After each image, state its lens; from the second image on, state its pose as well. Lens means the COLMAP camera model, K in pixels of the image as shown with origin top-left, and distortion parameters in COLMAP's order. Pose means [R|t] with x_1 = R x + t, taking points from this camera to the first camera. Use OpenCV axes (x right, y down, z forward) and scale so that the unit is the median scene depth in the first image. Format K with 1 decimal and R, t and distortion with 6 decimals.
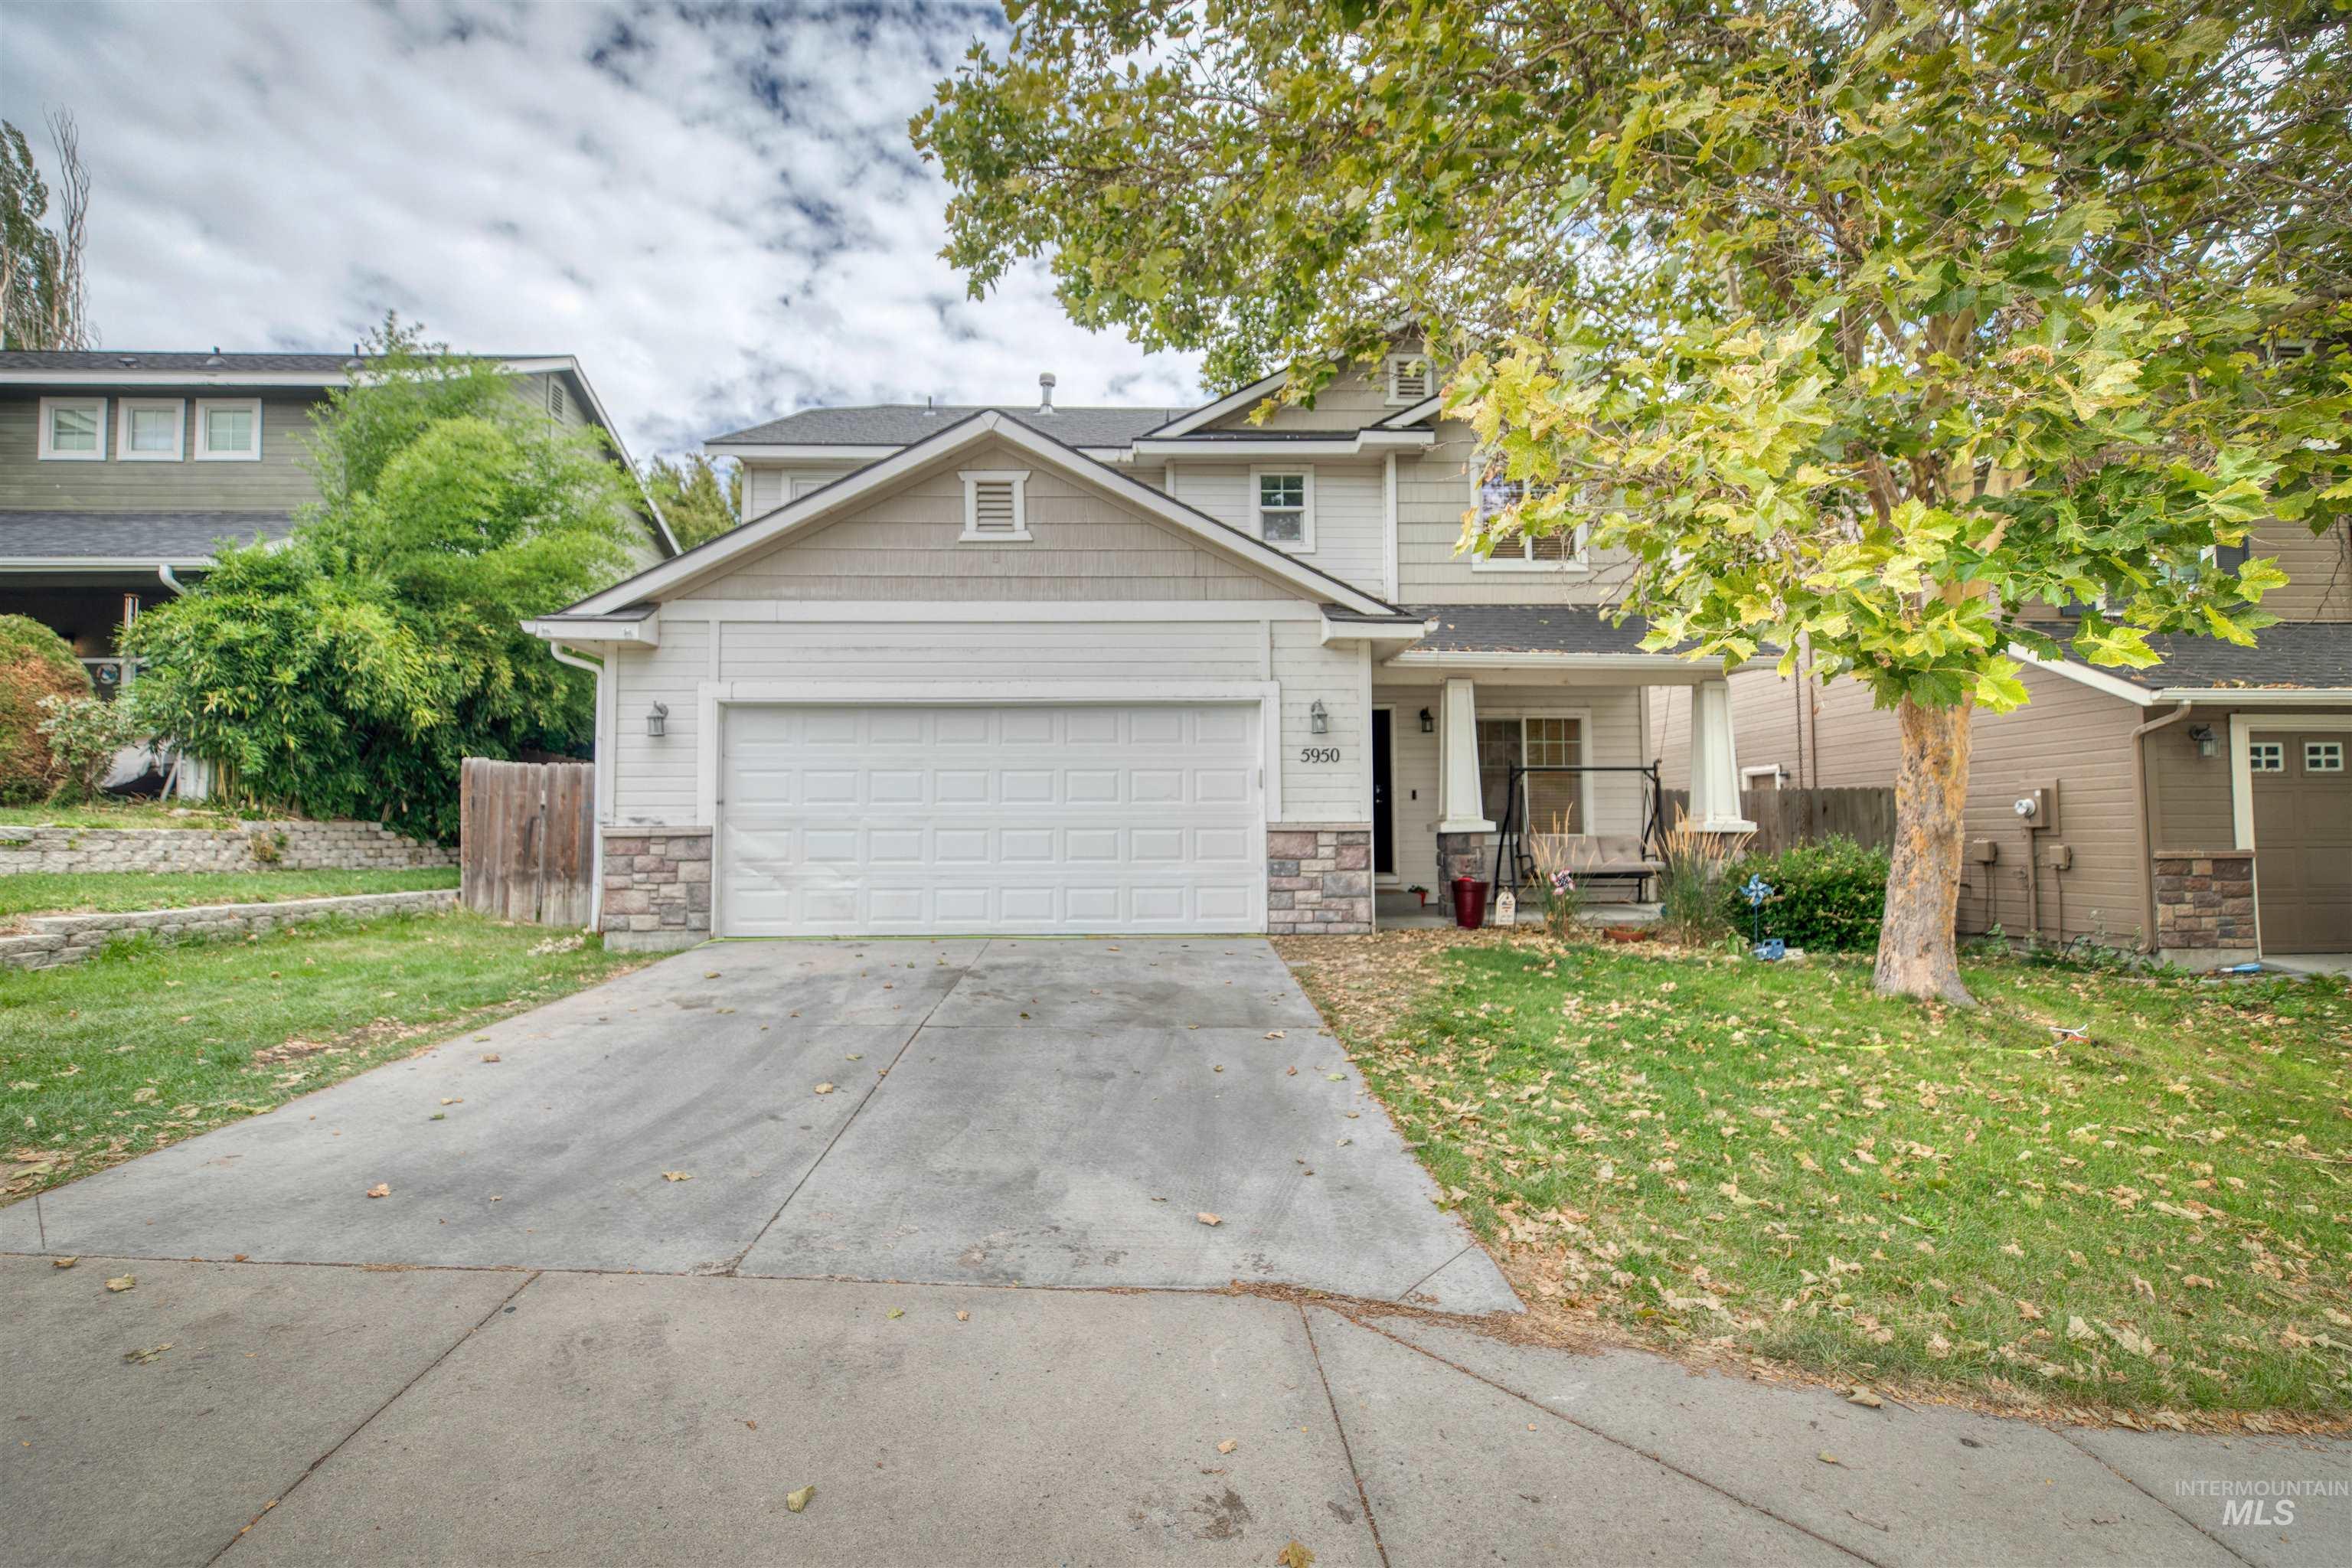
lens RADIAL K [[1073.8, 0, 1203.2], [0, 1073.8, 774.7], [0, 0, 1]] dist [0.003143, 0.000537]
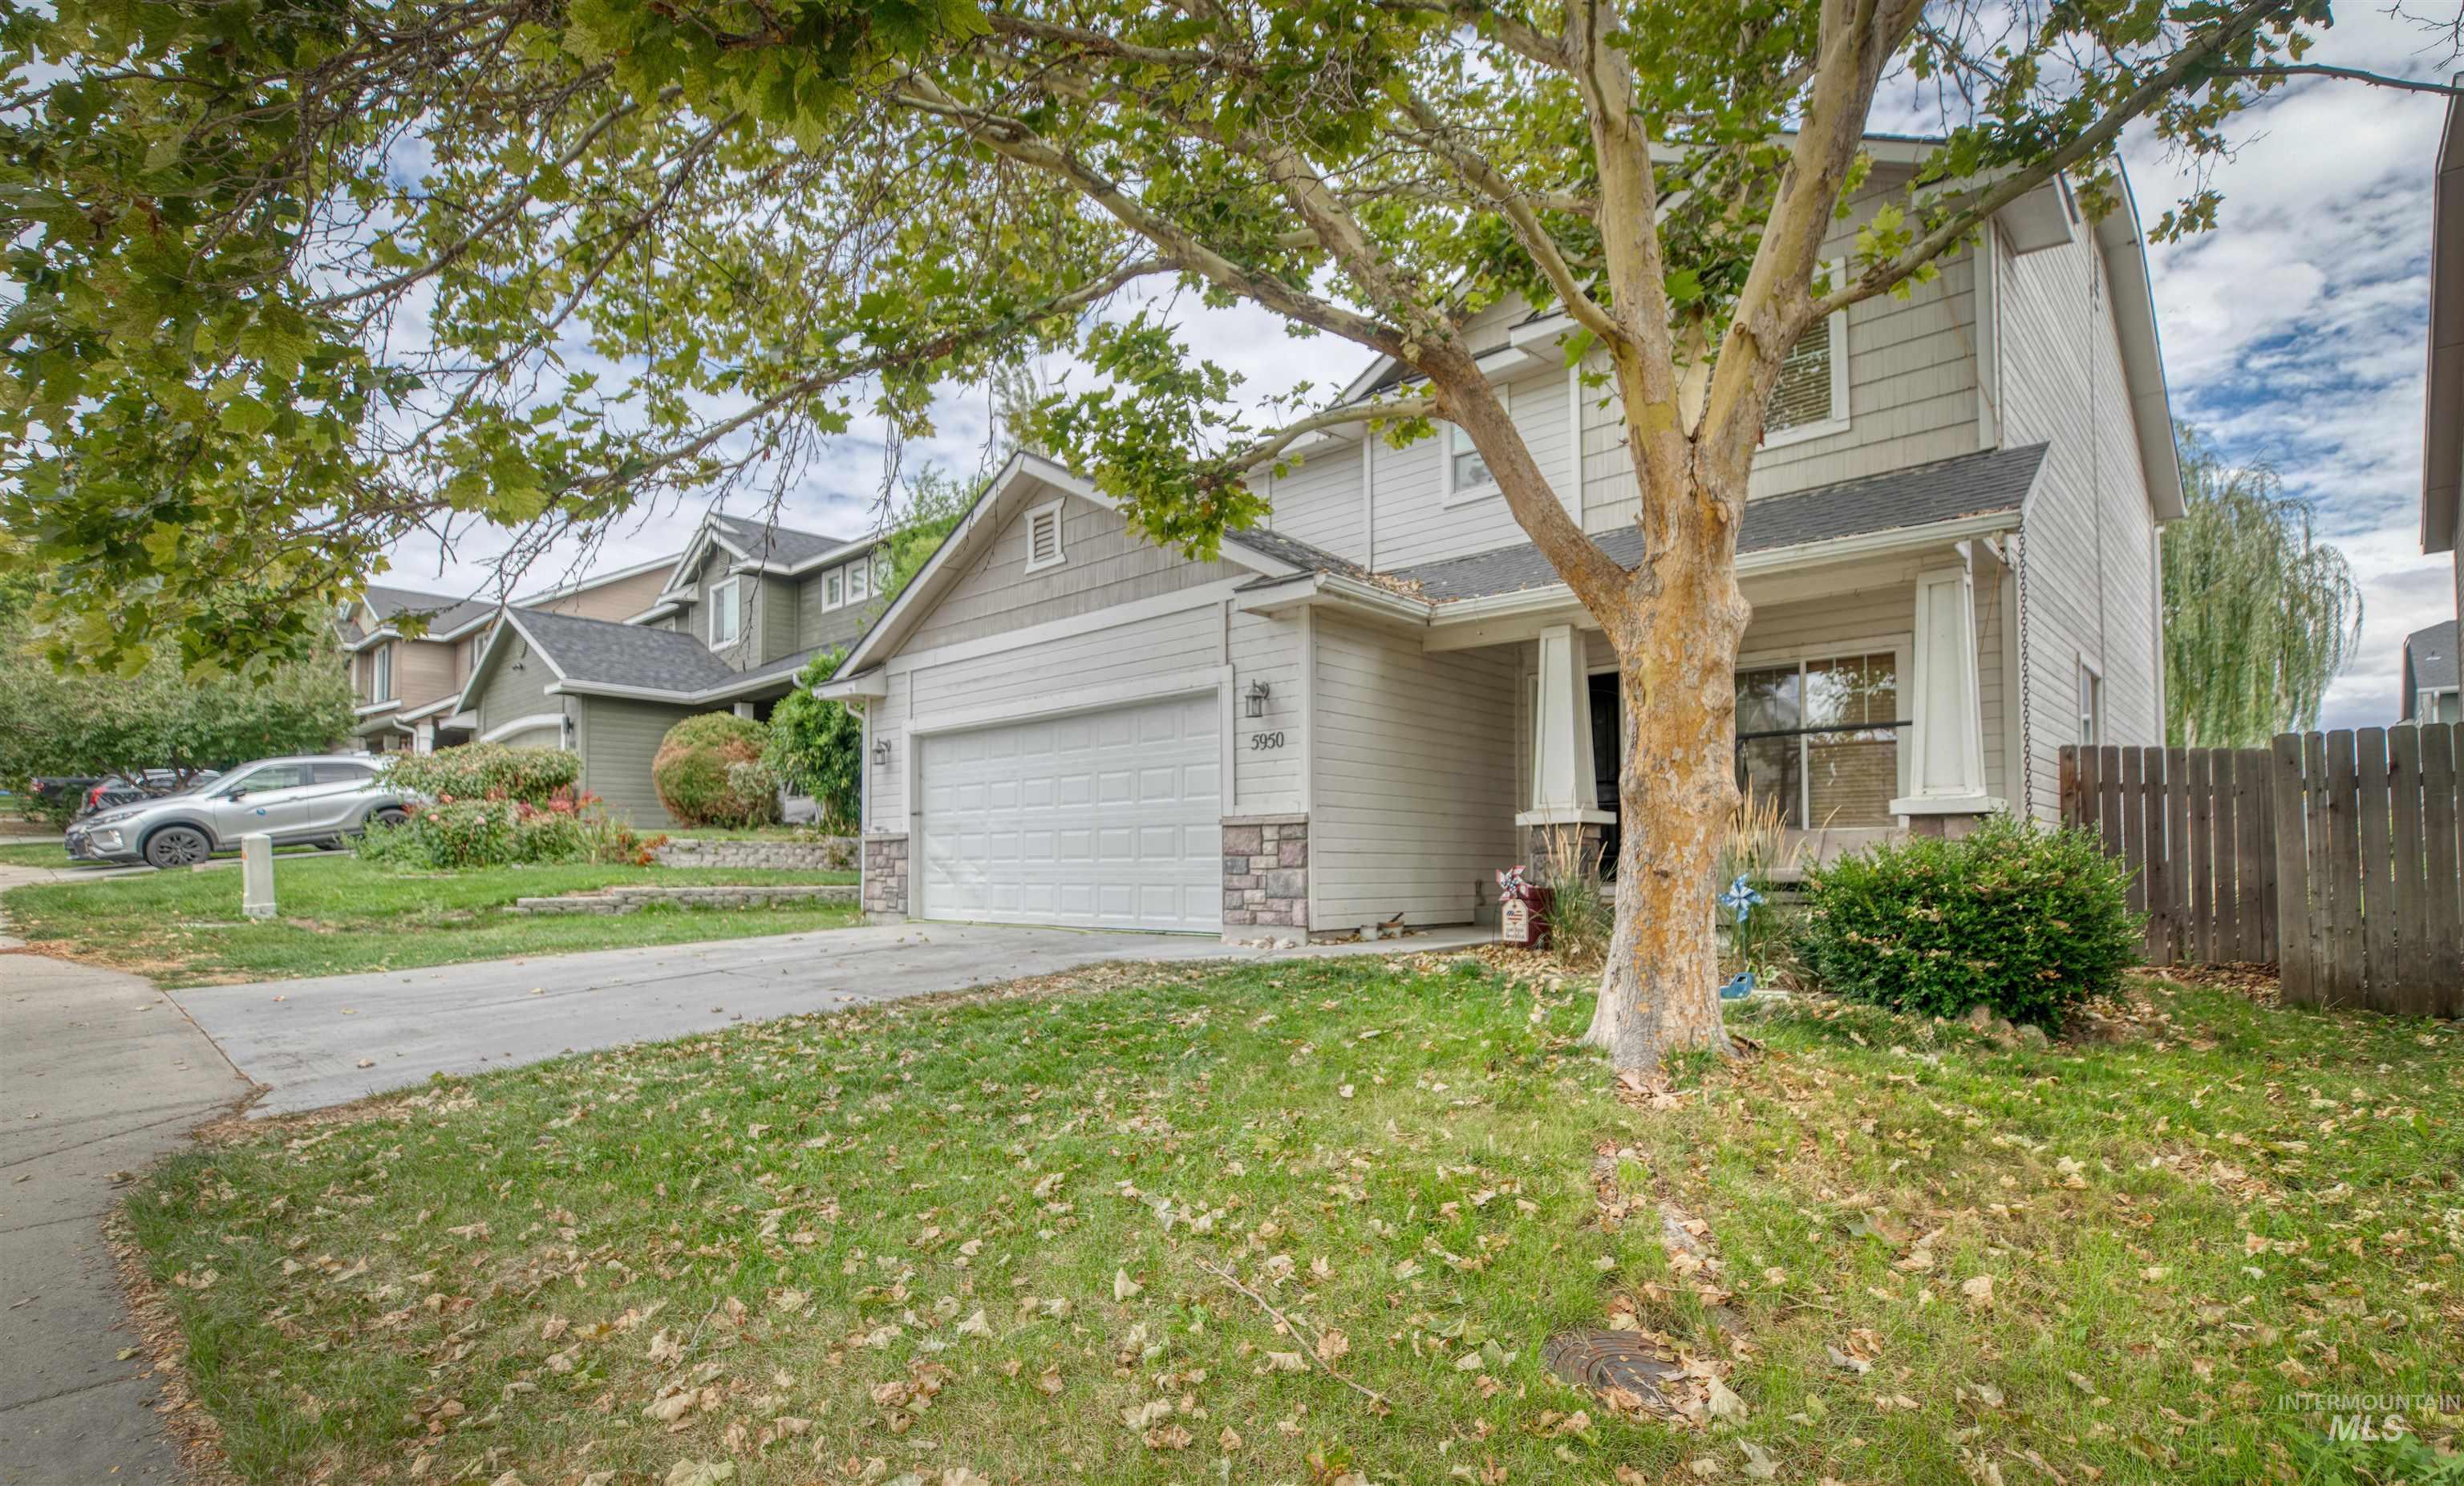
lens RADIAL K [[1197.3, 0, 1259.0], [0, 1197.3, 825.1], [0, 0, 1]] dist [-0.002149, -0.000079]
pose [[0.701739, -0.024726, -0.712004, 0.829509], [0.040519, 0.999165, 0.005237, 0.047712], [0.711280, -0.032525, 0.702155, 0.287252]]
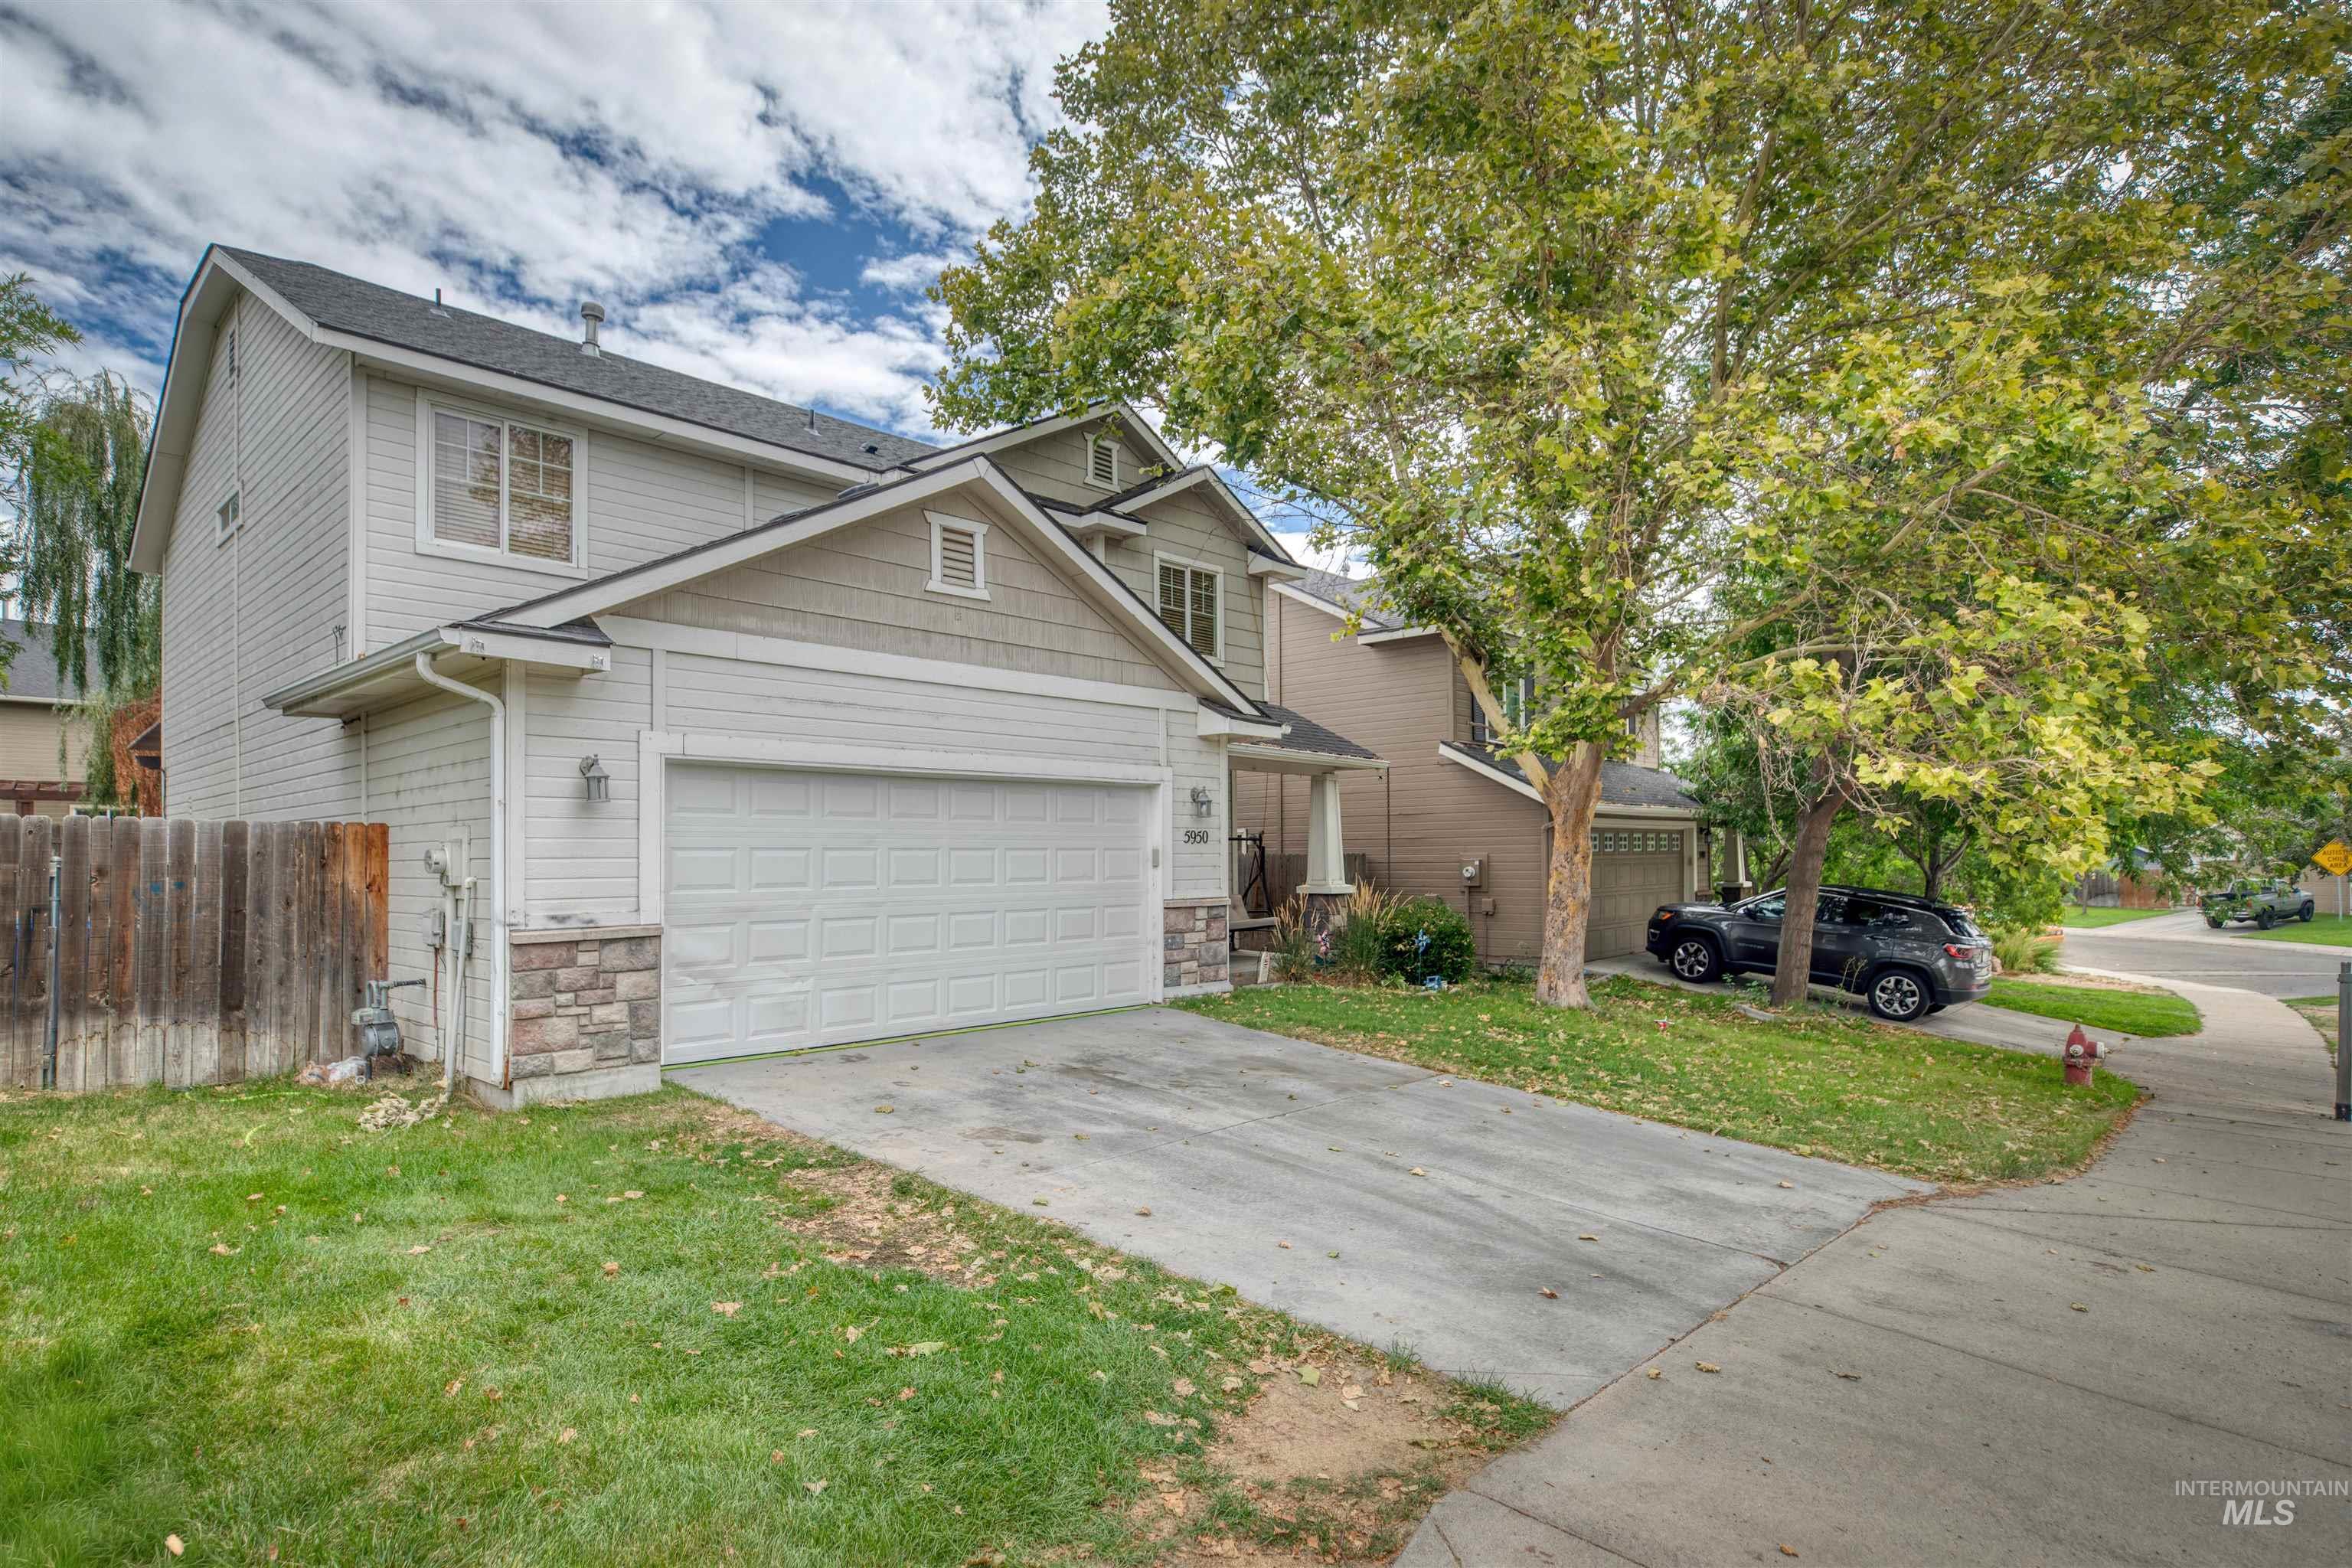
lens RADIAL K [[1189.5, 0, 1169.8], [0, 1189.5, 829.3], [0, 0, 1]] dist [-0.001656, -0.000064]
pose [[0.719995, 0.017775, 0.693752, -0.758571], [-0.039896, 0.999079, 0.015808, -0.044353], [-0.692832, -0.039060, 0.720041, 0.148679]]
